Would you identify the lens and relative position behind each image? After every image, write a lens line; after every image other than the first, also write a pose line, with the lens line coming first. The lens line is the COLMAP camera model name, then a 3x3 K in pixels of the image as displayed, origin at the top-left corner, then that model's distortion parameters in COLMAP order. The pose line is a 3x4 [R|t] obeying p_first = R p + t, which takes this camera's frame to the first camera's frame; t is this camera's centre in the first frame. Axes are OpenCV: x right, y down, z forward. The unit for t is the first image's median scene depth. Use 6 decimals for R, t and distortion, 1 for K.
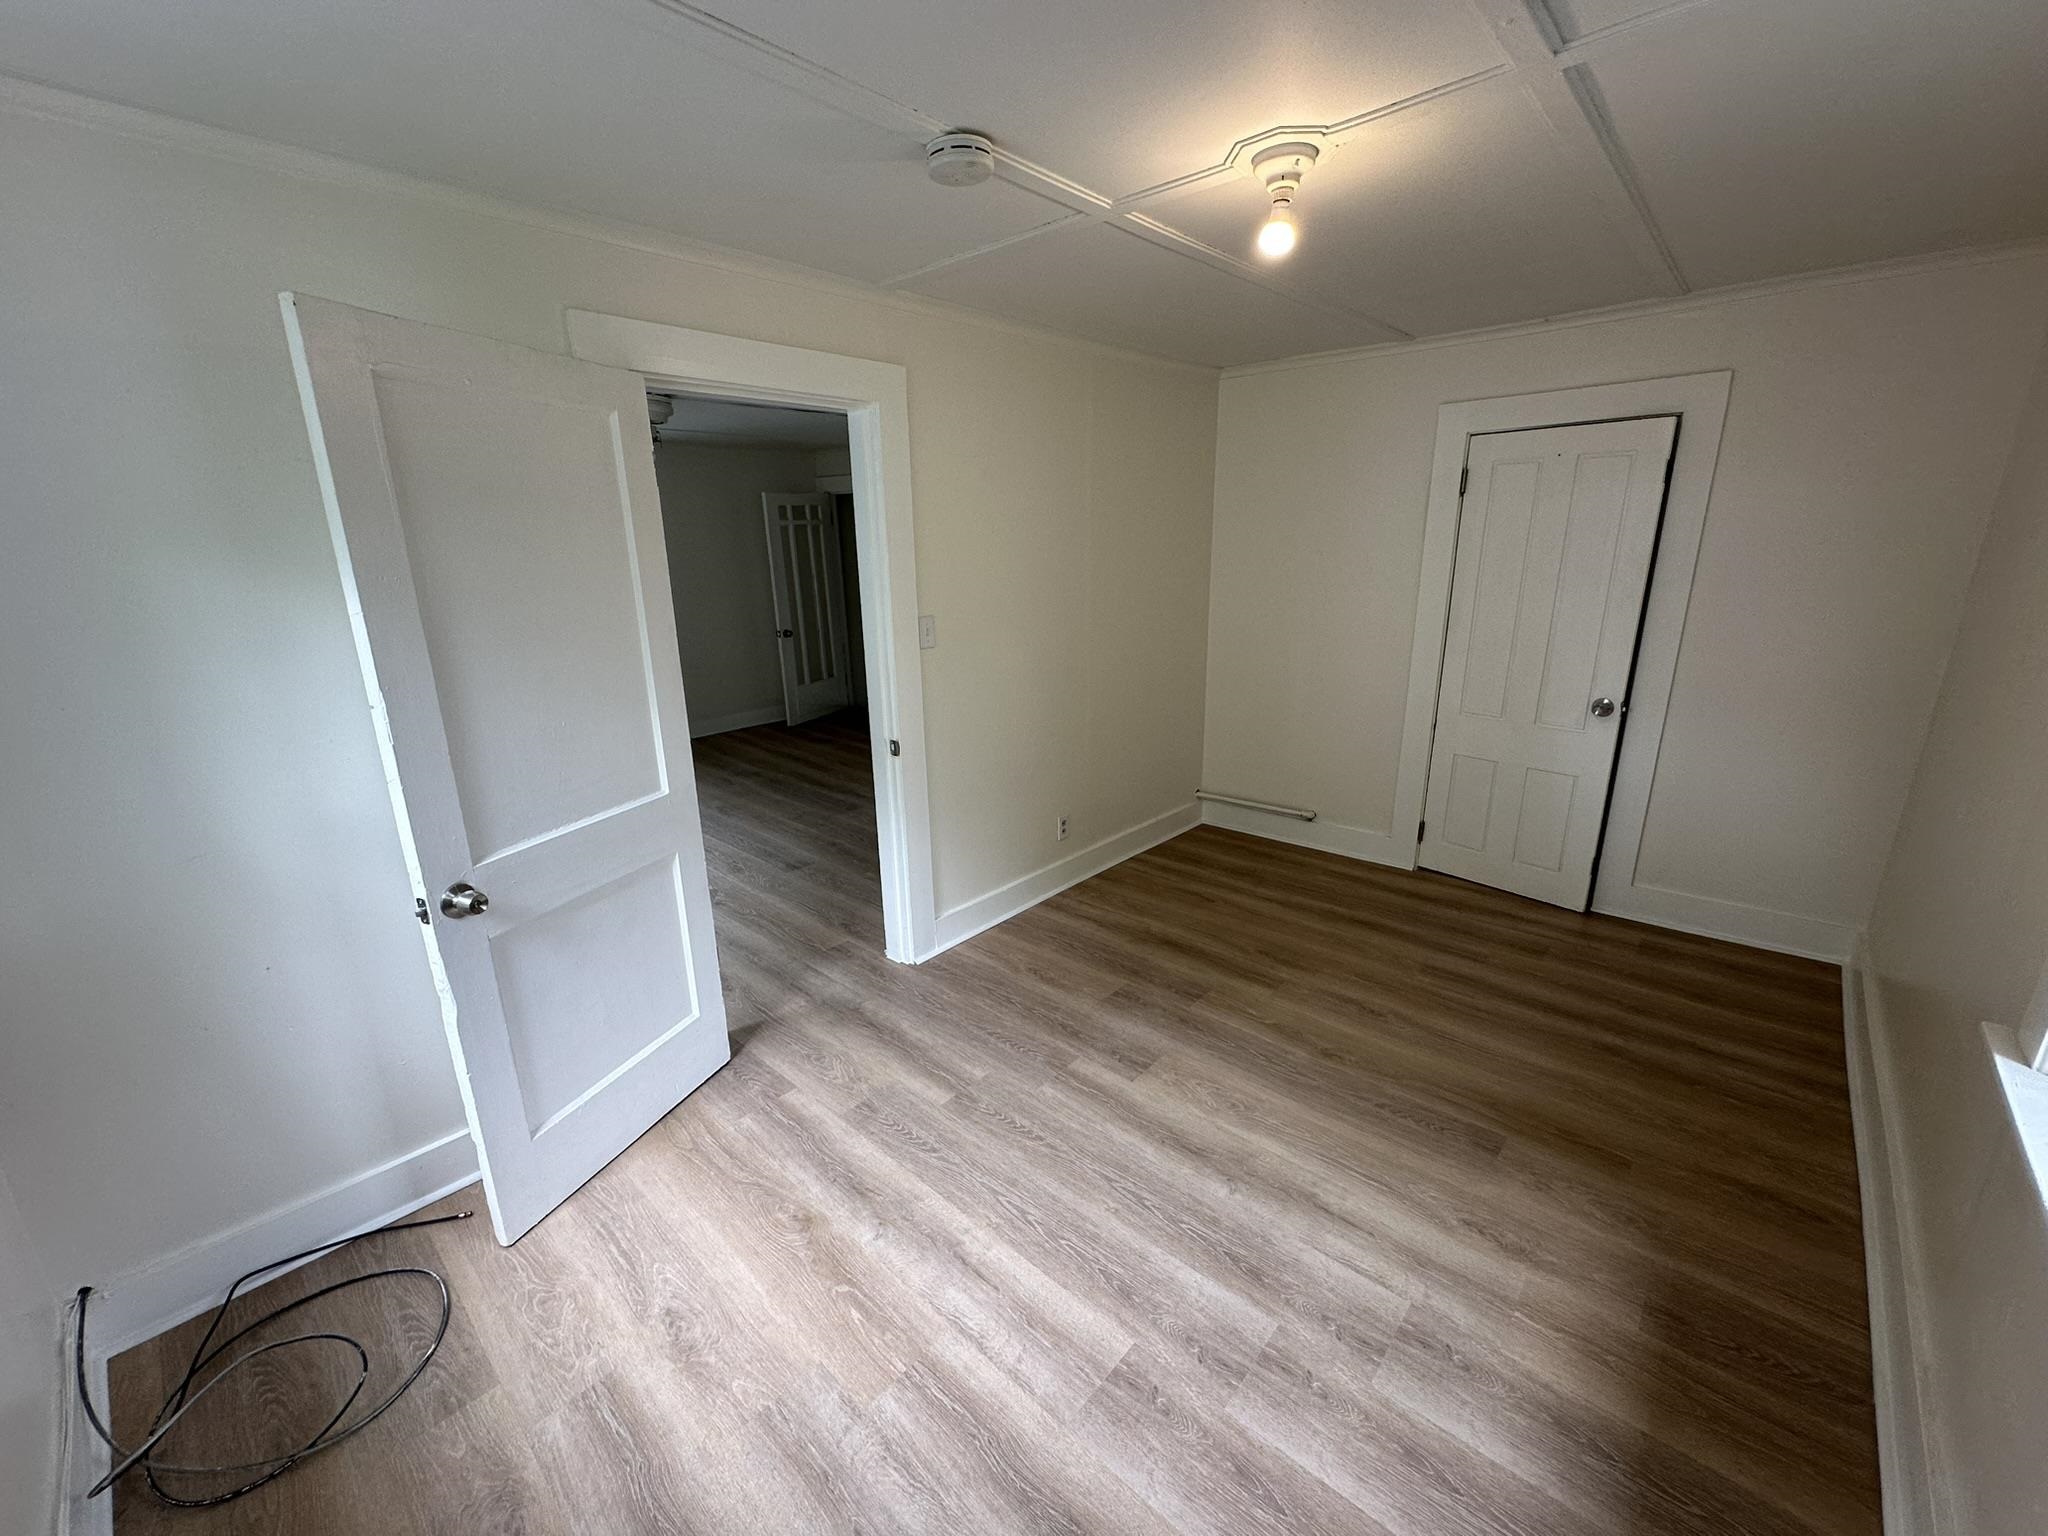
lens RADIAL K [[813.3, 0, 1031.6], [0, 813.3, 783.3], [0, 0, 1]] dist [-0.000567, 0.000349]
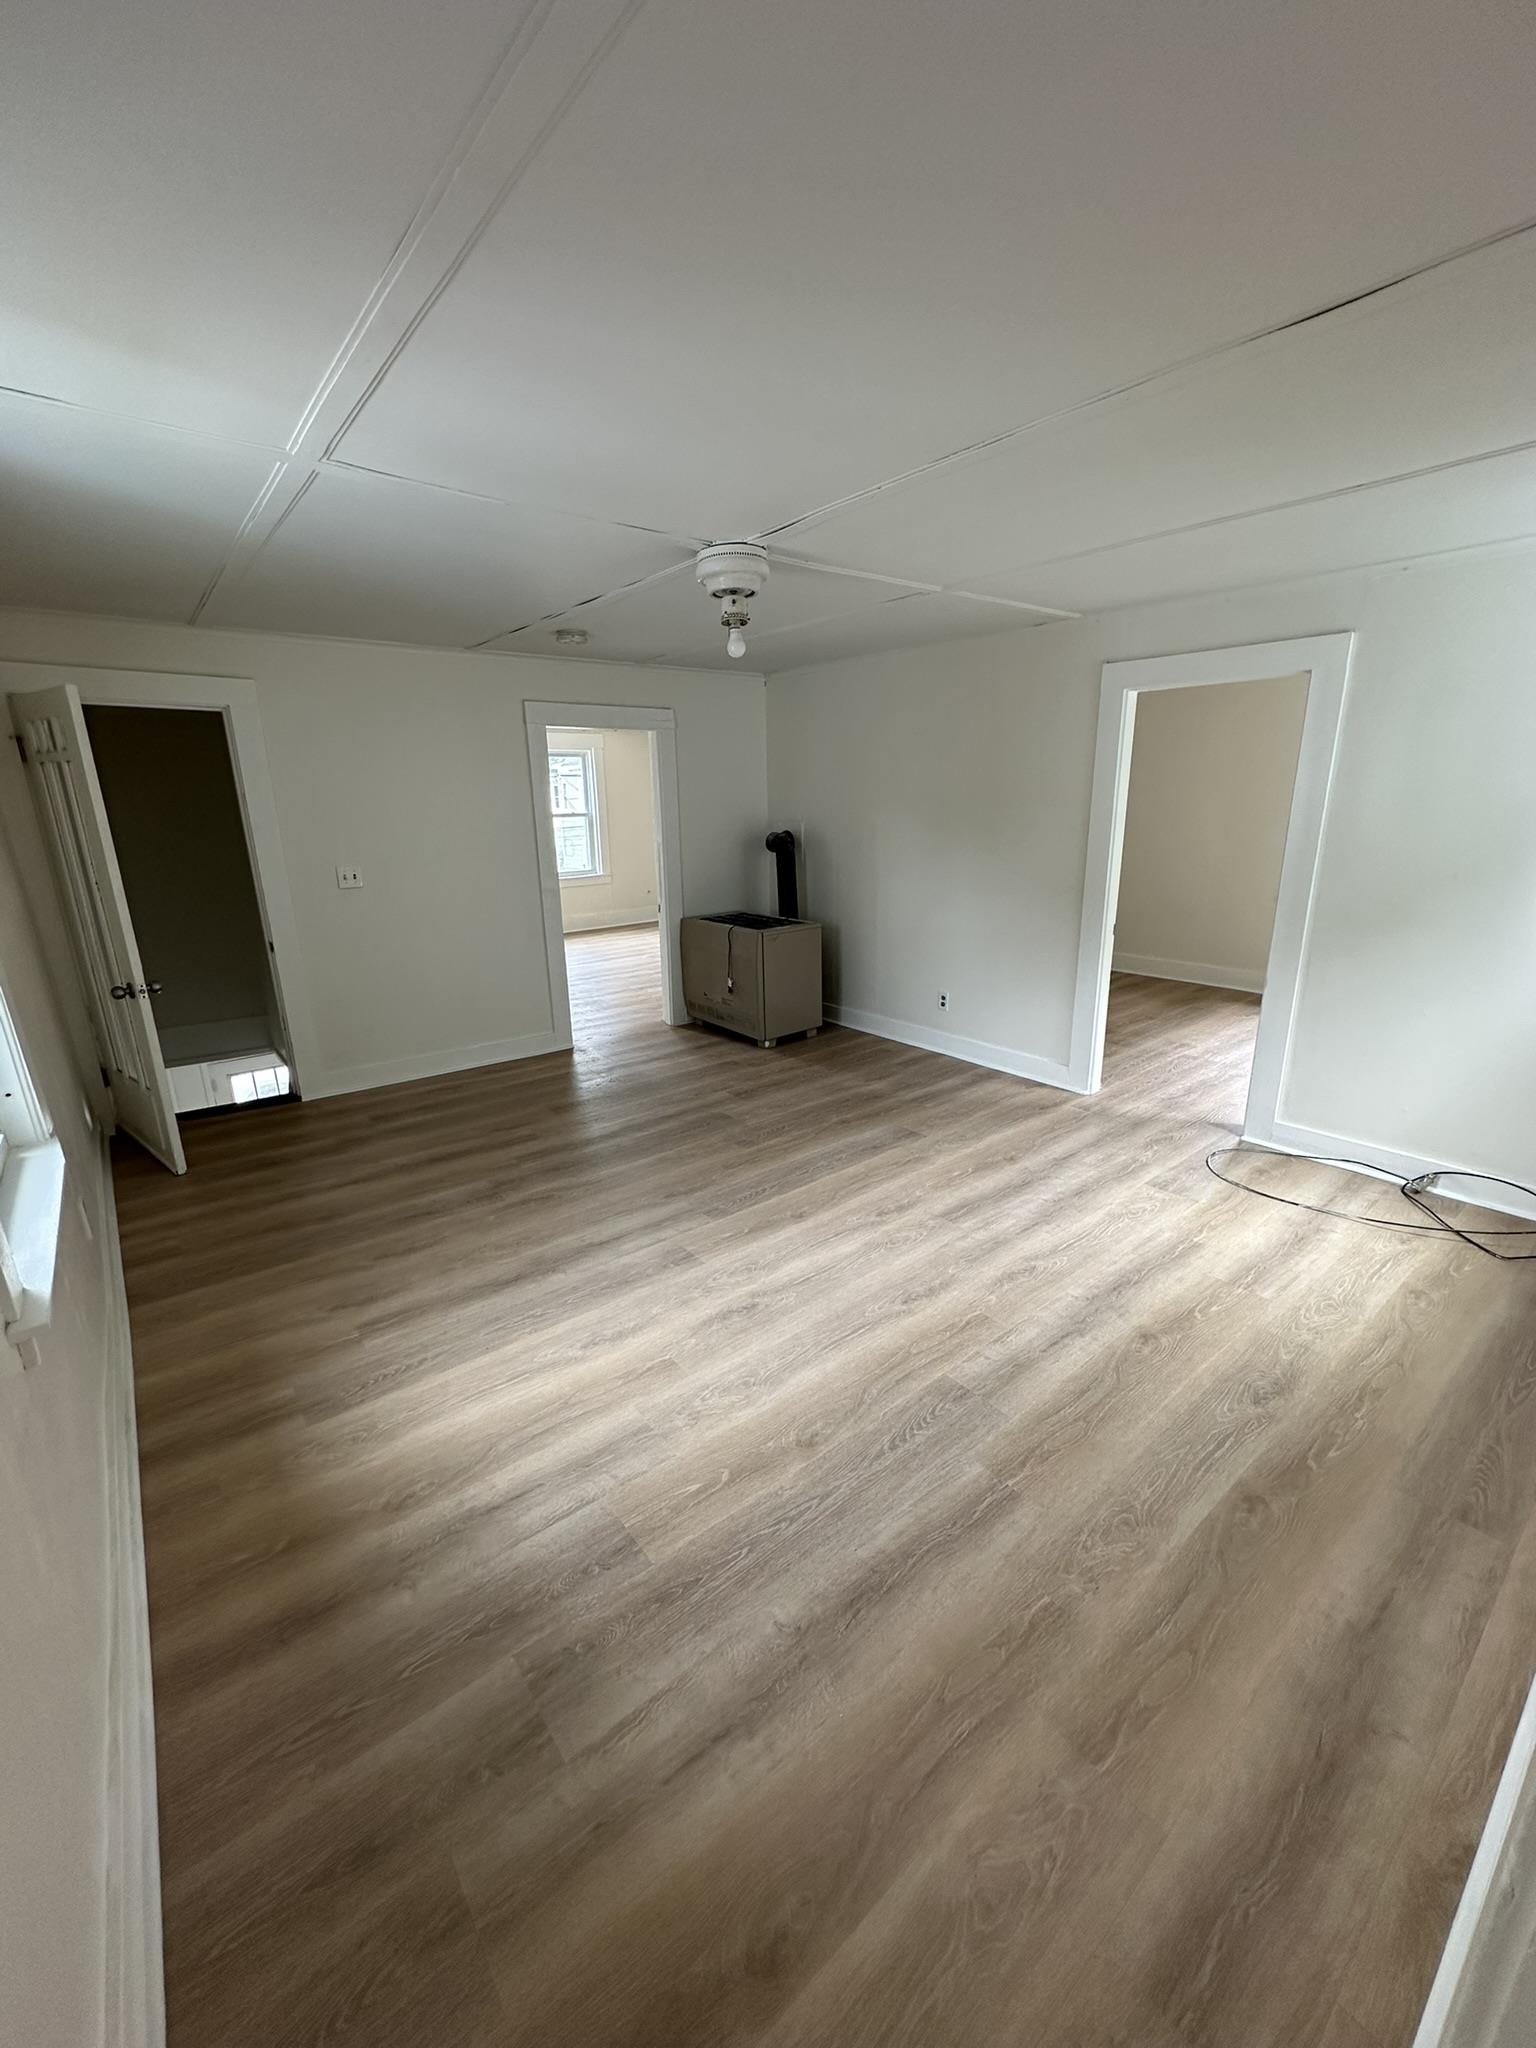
lens RADIAL K [[813.3, 0, 761.8], [0, 813.3, 1016.6], [0, 0, 1]] dist [-0.000567, 0.000349]
pose [[0.134862, -0.205144, 0.969396, -1.398434], [0.312606, 0.937178, 0.154836, -0.251842], [-0.940260, 0.282158, 0.190519, 1.147149]]
